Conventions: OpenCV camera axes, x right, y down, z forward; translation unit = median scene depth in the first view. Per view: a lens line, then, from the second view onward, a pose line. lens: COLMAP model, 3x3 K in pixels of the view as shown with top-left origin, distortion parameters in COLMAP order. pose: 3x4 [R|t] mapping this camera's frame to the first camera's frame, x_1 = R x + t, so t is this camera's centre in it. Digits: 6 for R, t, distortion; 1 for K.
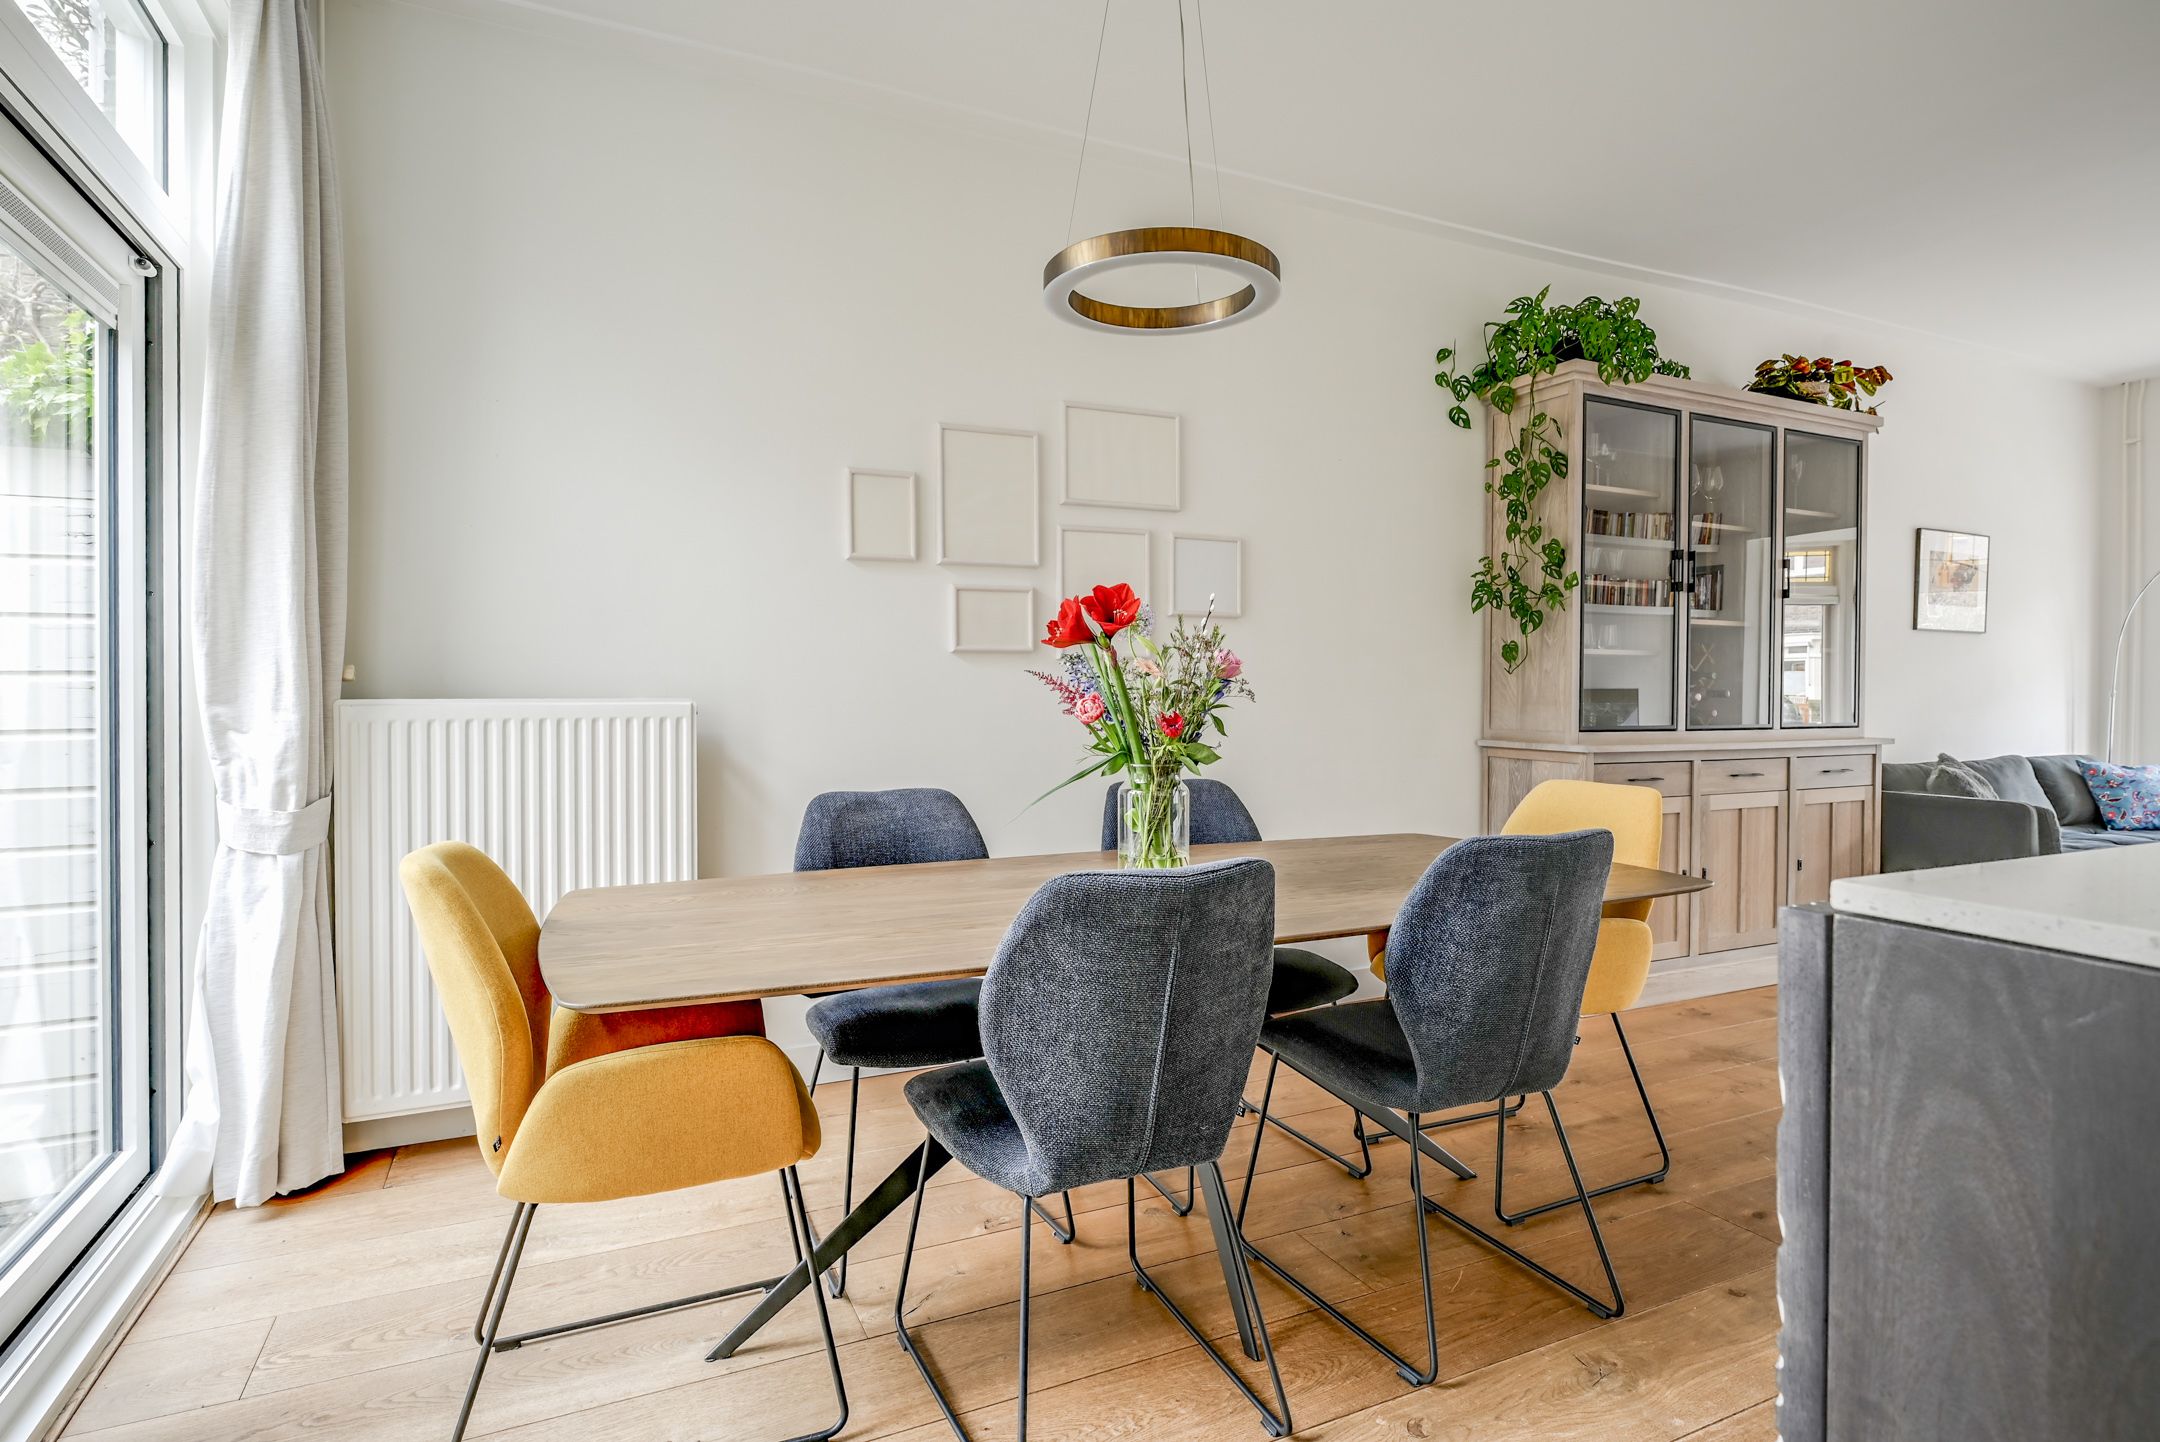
lens RADIAL K [[1085.2, 0, 1085.9], [0, 1085.2, 705.5], [0, 0, 1]] dist [0.002296, -0.002254]
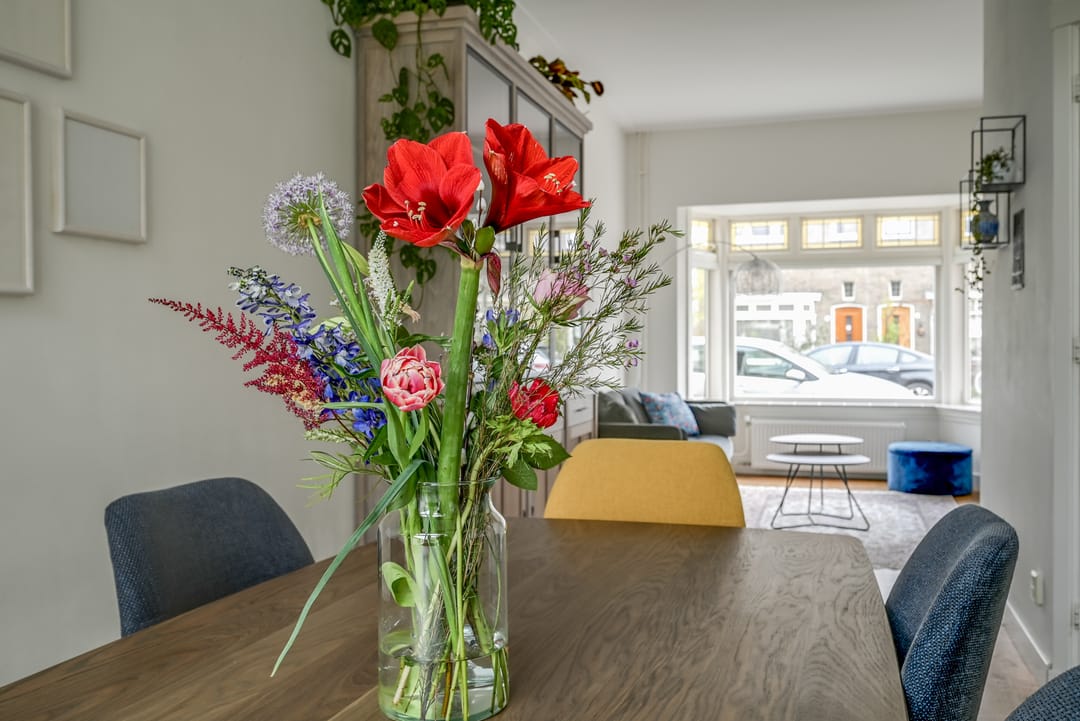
lens RADIAL K [[958.6, 0, 533.6], [0, 958.6, 357.8], [0, 0, 1]] dist [-0.043934, 0.070106]
pose [[0.672938, -0.013964, 0.739567, -0.118902], [0.013272, 0.999889, 0.006803, -0.005003], [-0.739580, 0.005237, 0.673049, 0.297018]]
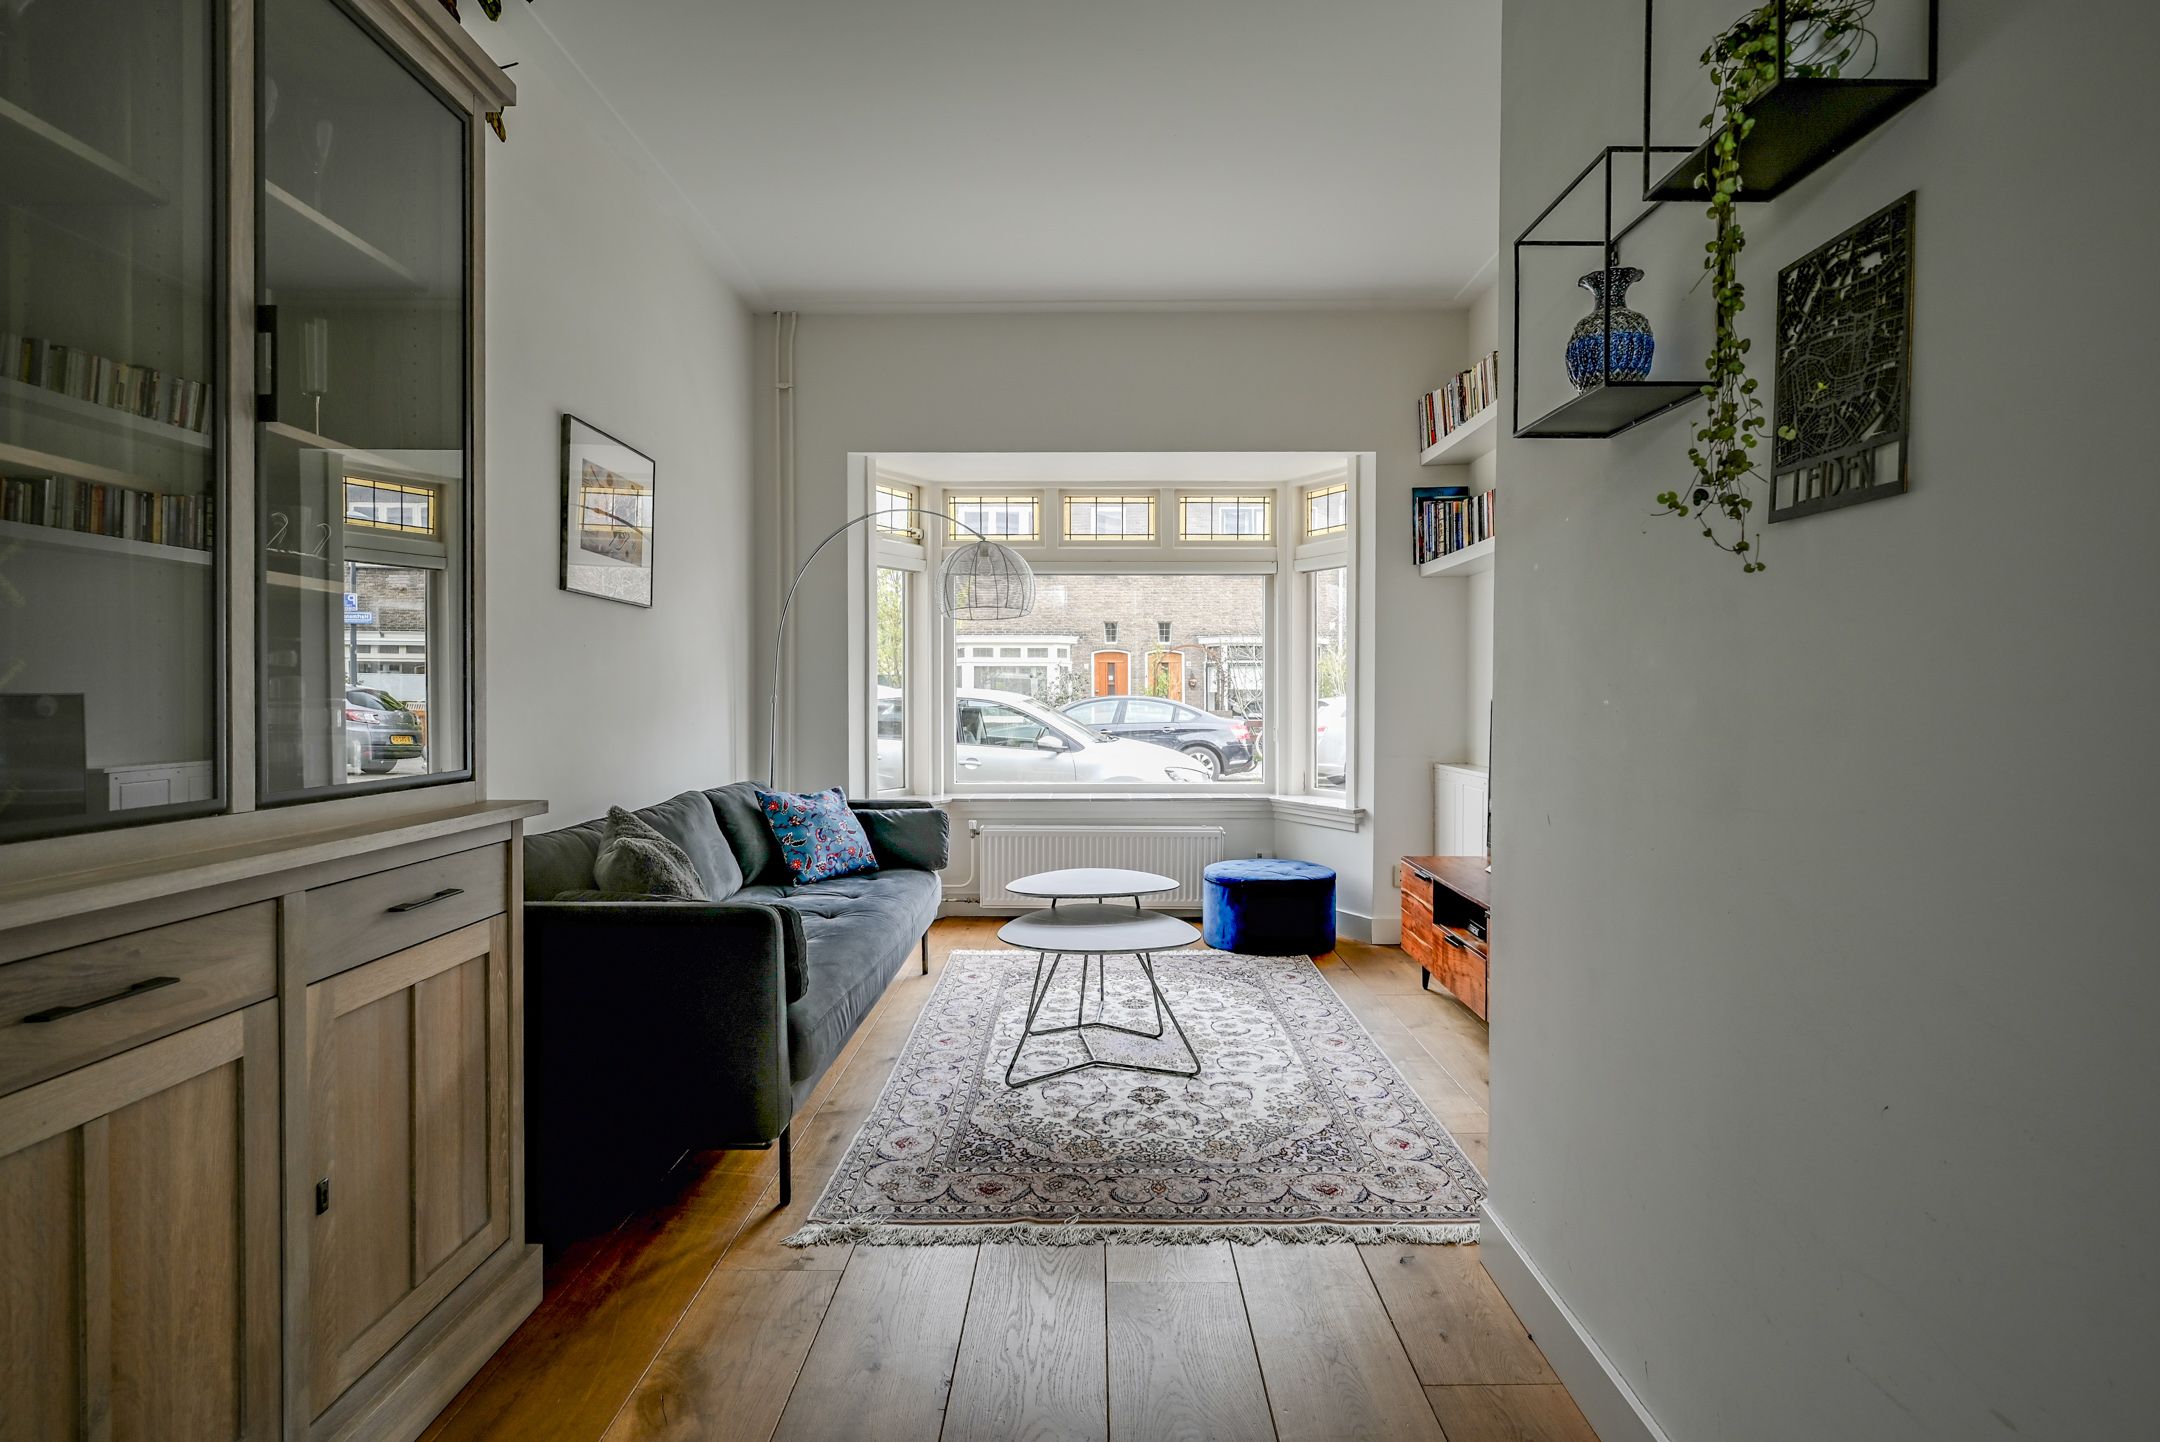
lens RADIAL K [[1085.2, 0, 1063.3], [0, 1085.2, 707.4], [0, 0, 1]] dist [0.002296, -0.002254]
pose [[0.440457, -0.009732, 0.897721, 0.406127], [0.009768, 0.999934, 0.006048, -0.008761], [-0.897721, 0.006105, 0.440523, 0.569705]]
